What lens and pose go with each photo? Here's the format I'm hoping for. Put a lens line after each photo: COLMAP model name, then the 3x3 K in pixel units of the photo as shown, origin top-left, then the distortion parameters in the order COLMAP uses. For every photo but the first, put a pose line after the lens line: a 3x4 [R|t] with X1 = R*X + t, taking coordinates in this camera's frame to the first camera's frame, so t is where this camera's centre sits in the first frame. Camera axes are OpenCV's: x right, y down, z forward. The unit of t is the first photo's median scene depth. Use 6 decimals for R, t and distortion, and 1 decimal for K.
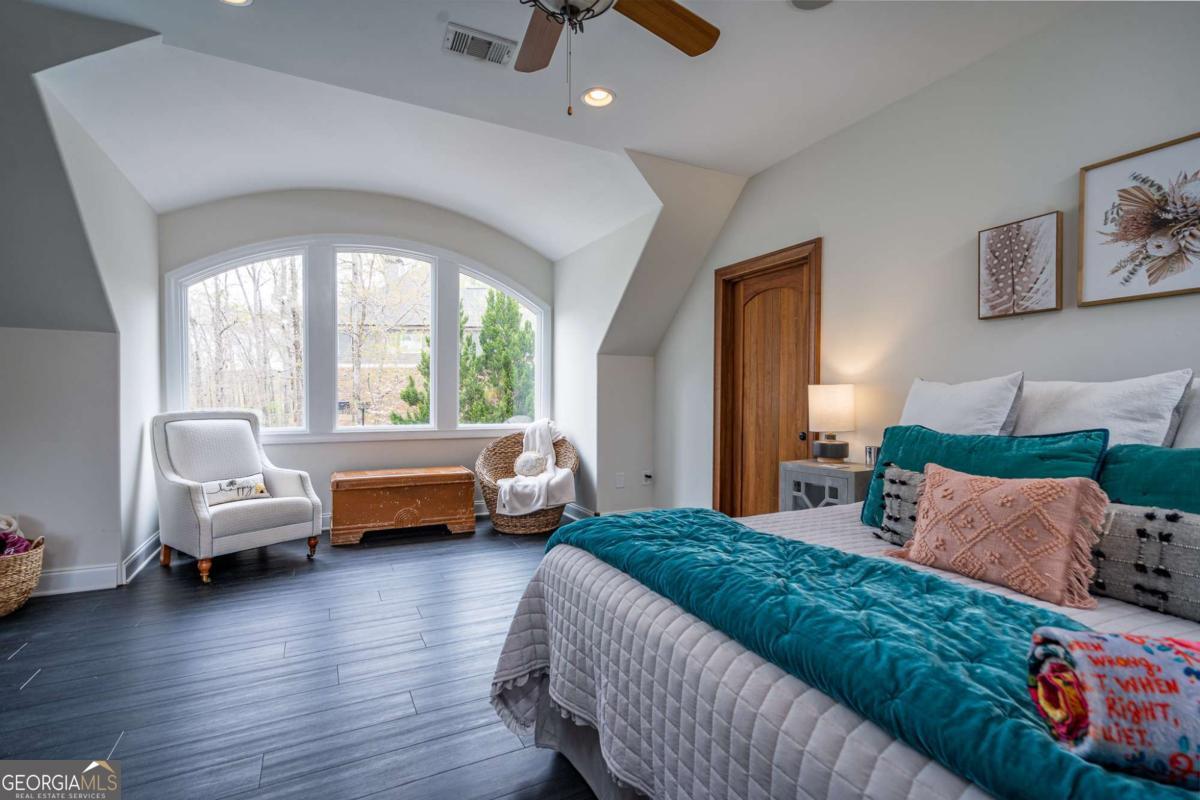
lens RADIAL K [[550.9, 0, 601.0], [0, 550.9, 404.3], [0, 0, 1]] dist [0.001492, -0.000016]
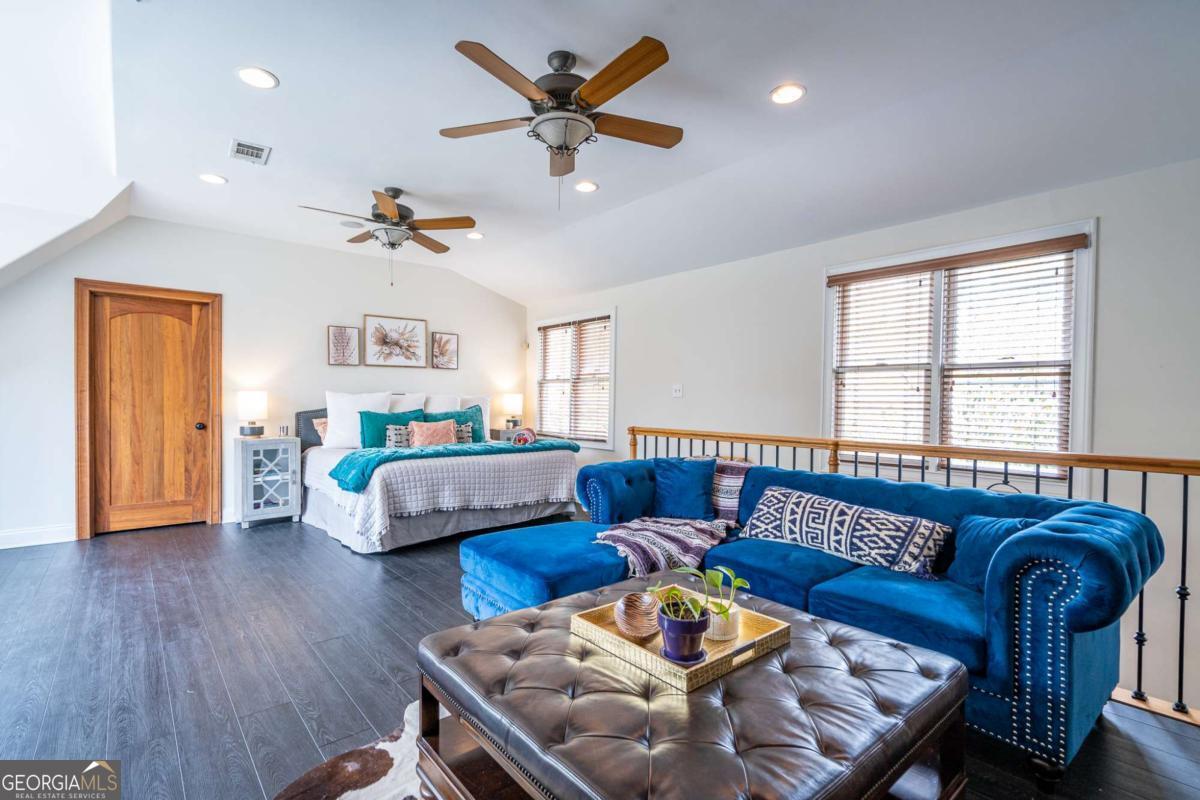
lens RADIAL K [[550.9, 0, 599.4], [0, 550.9, 404.8], [0, 0, 1]] dist [0.001492, -0.000016]
pose [[-0.227277, -0.007978, 0.973798, -1.791823], [0.008099, 0.999916, 0.010082, -0.005468], [-0.973797, 0.010179, -0.227193, 0.452054]]
